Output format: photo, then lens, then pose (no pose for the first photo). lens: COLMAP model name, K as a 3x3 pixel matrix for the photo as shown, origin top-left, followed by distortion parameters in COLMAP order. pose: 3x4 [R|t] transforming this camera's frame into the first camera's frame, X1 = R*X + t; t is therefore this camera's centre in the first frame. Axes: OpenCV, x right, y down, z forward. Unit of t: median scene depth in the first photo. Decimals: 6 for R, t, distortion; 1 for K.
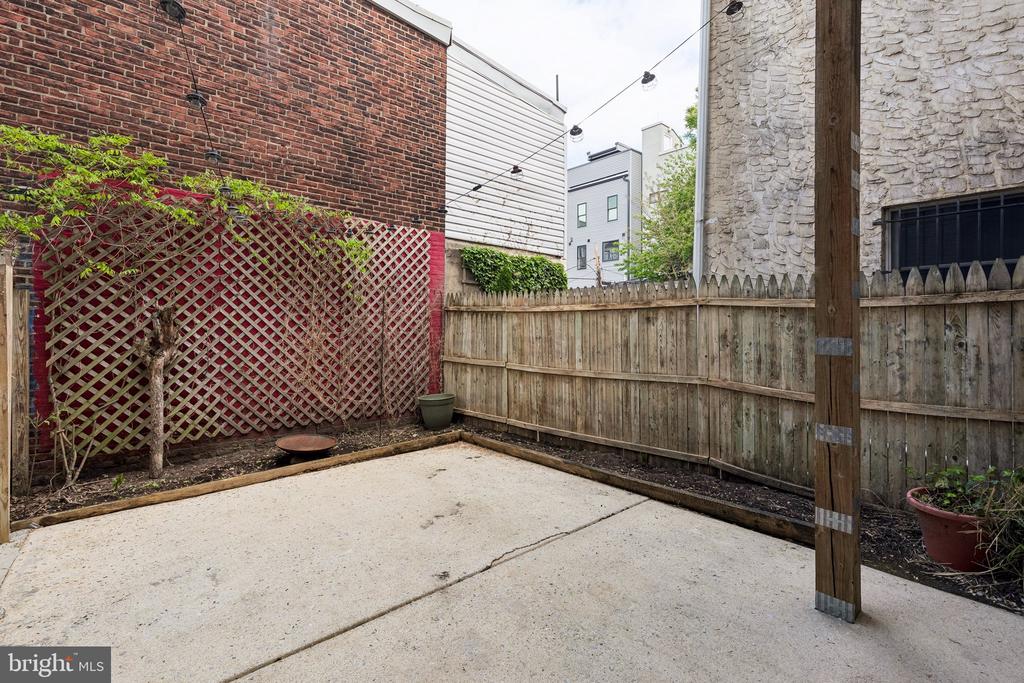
lens RADIAL K [[467.0, 0, 509.5], [0, 467.0, 334.5], [0, 0, 1]] dist [0.003094, -0.000769]
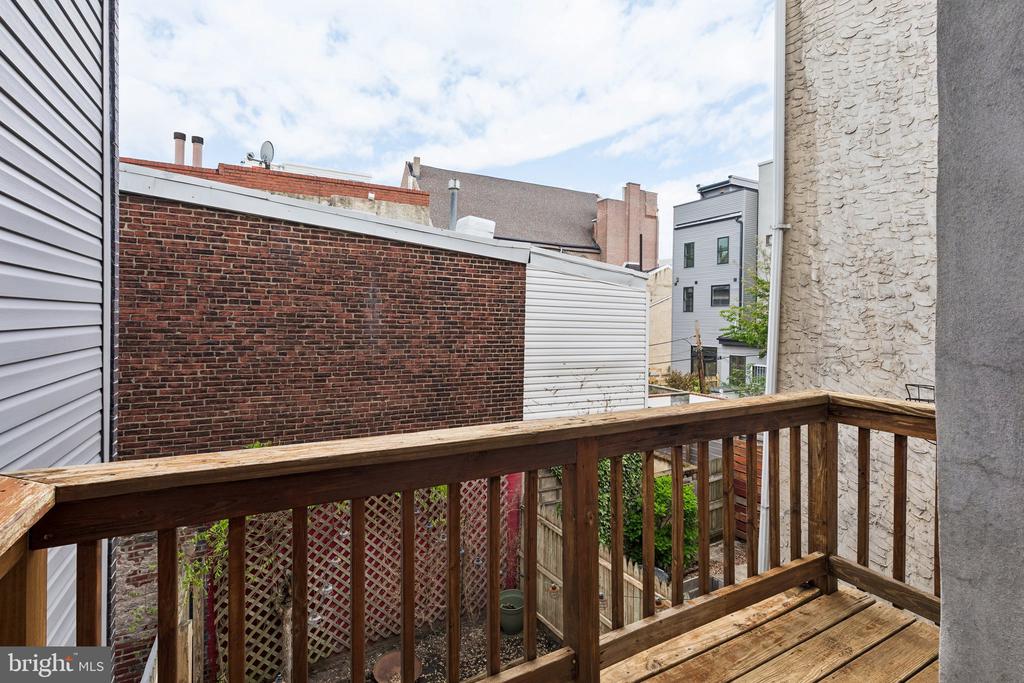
lens RADIAL K [[467.0, 0, 508.2], [0, 467.0, 342.6], [0, 0, 1]] dist [0.003094, -0.000769]
pose [[0.973883, 0.011263, -0.226772, 0.090837], [-0.009187, 0.999906, 0.010210, -0.557988], [0.226866, -0.007860, 0.973894, -0.078856]]
